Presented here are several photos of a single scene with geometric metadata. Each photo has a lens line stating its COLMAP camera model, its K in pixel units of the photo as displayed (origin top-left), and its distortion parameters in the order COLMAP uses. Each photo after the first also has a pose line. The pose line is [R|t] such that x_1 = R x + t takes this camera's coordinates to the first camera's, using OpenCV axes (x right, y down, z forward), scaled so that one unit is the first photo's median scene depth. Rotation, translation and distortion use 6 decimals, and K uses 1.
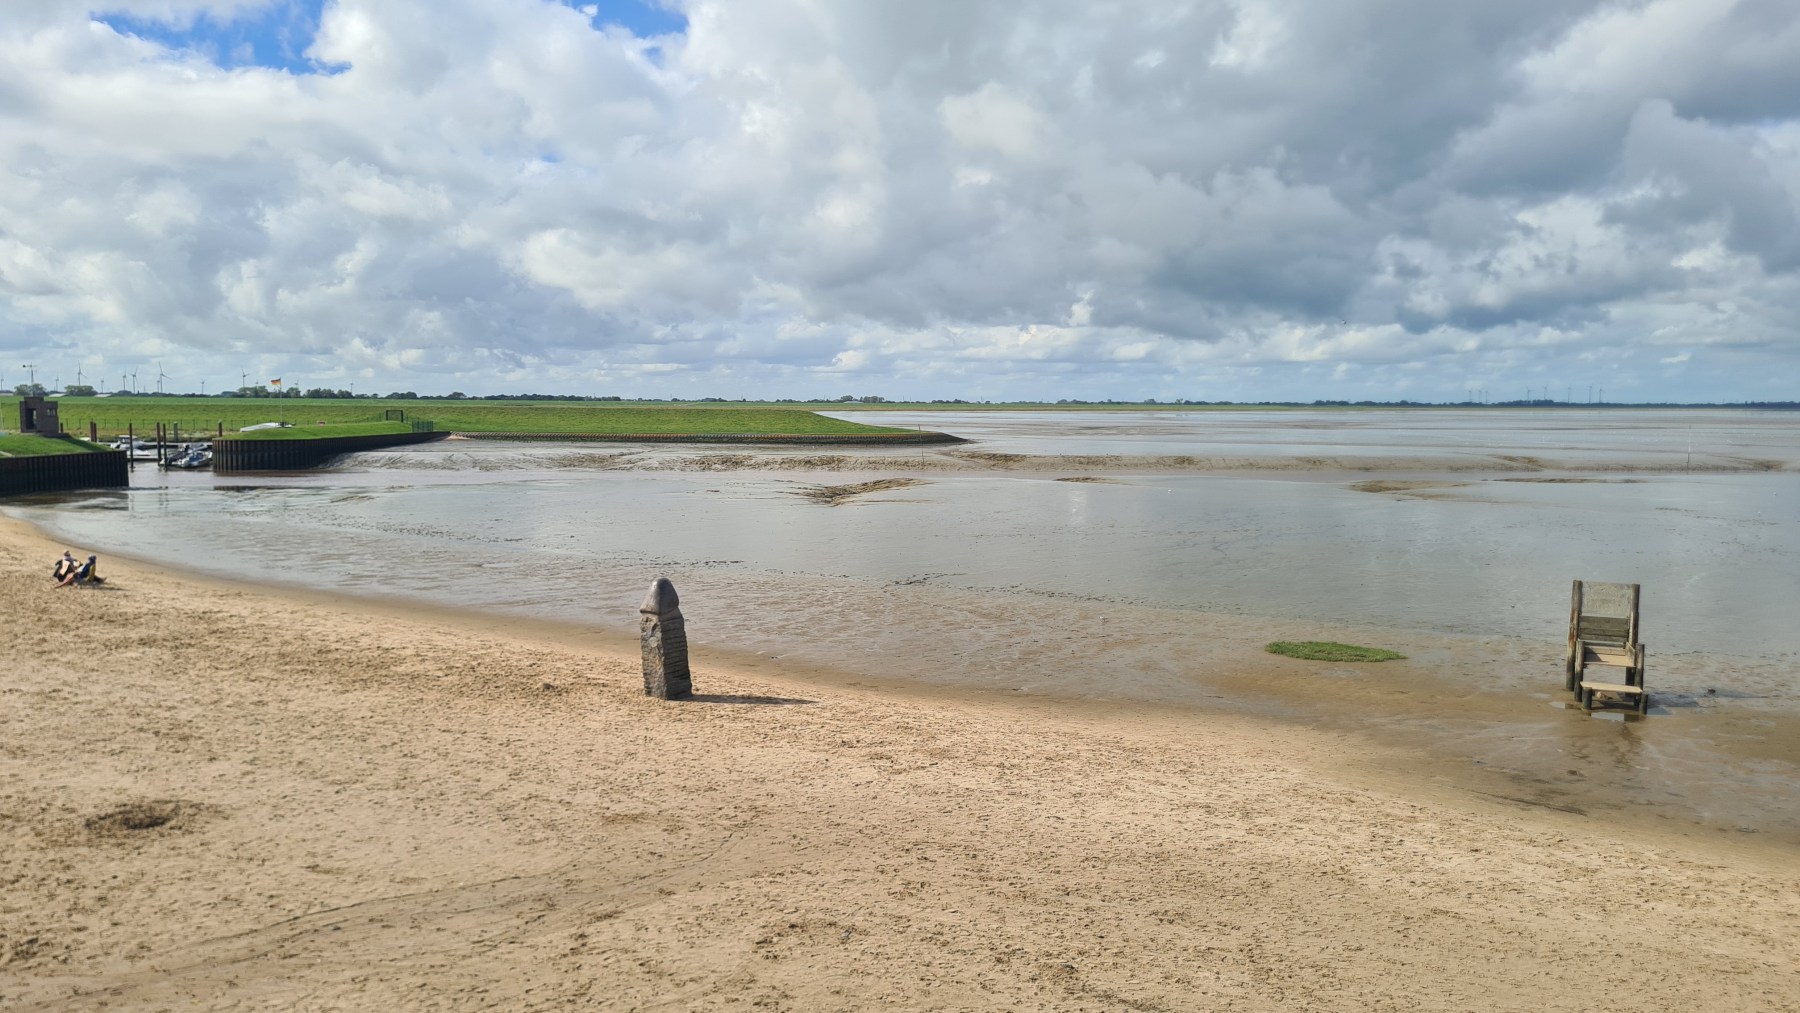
lens RADIAL K [[1363.7, 0, 899.3], [0, 1363.7, 493.9], [0, 0, 1]] dist [0.047699, -0.030238]
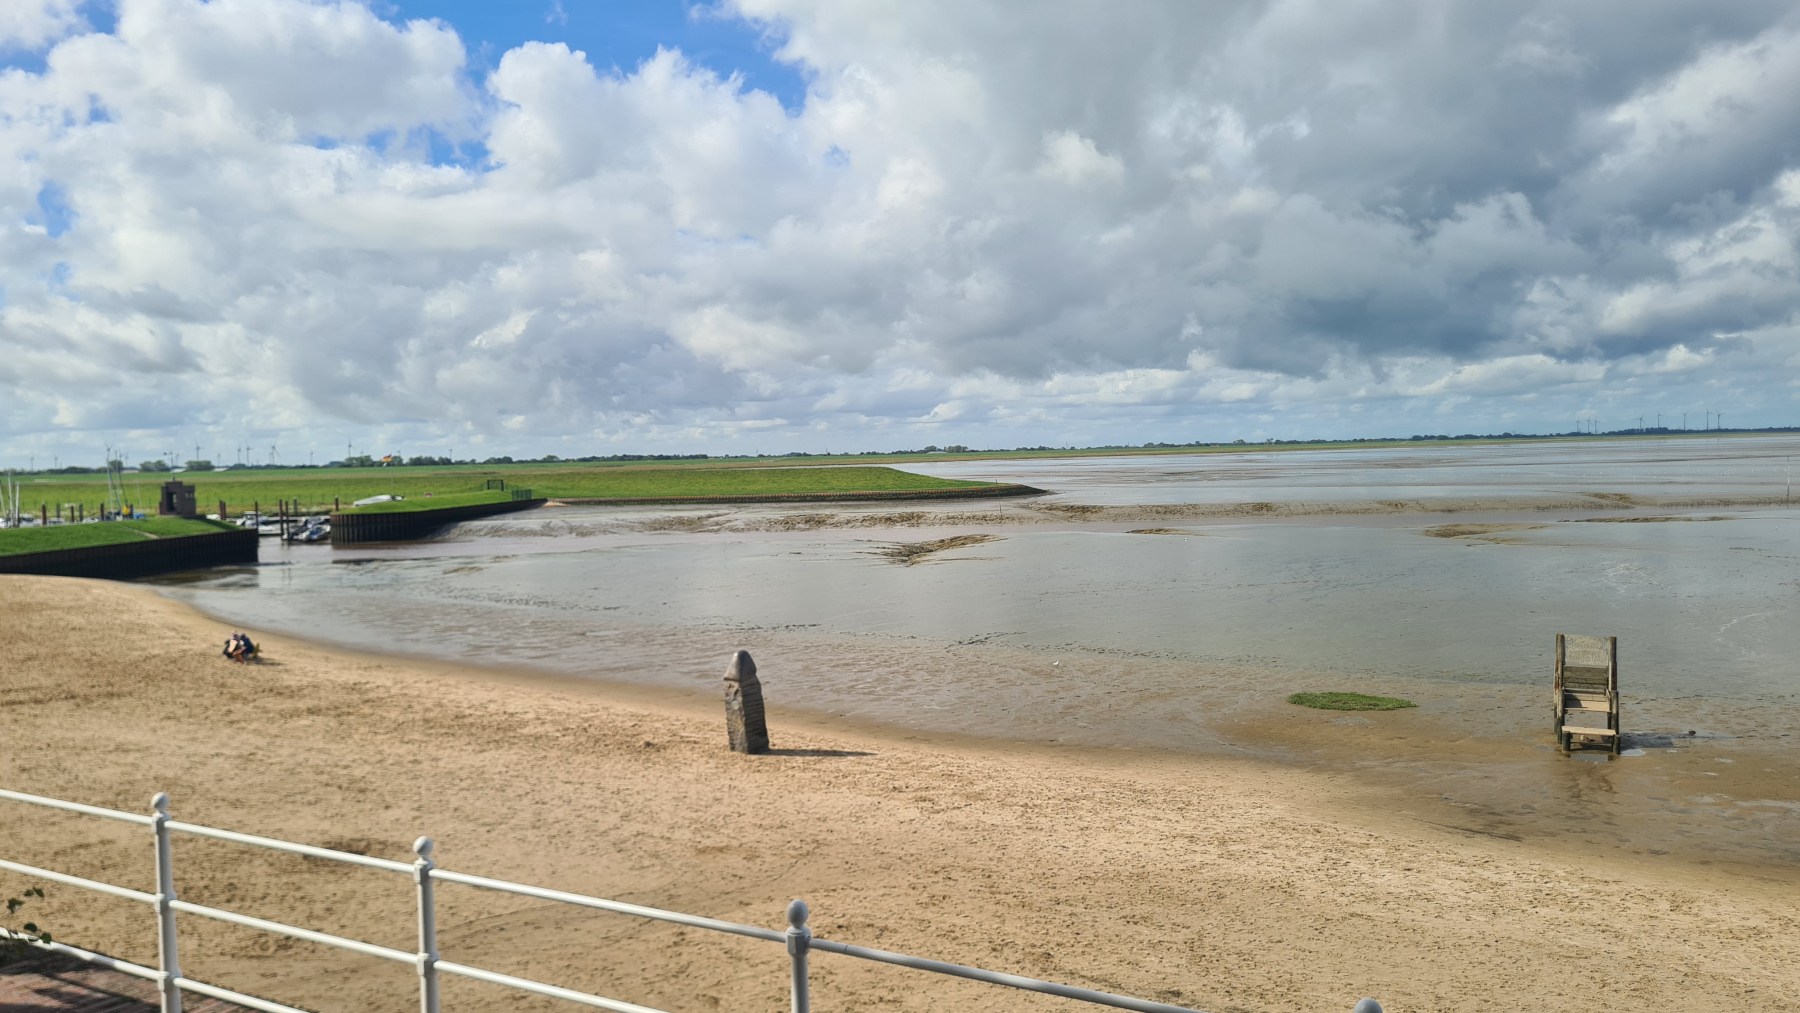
lens RADIAL K [[1363.7, 0, 880.8], [0, 1363.7, 501.3], [0, 0, 1]] dist [0.047699, -0.030238]
pose [[0.996711, -0.029011, -0.075661, 0.035994], [0.026608, 0.999115, -0.032571, -0.023372], [0.076539, 0.030451, 0.996601, -0.156660]]
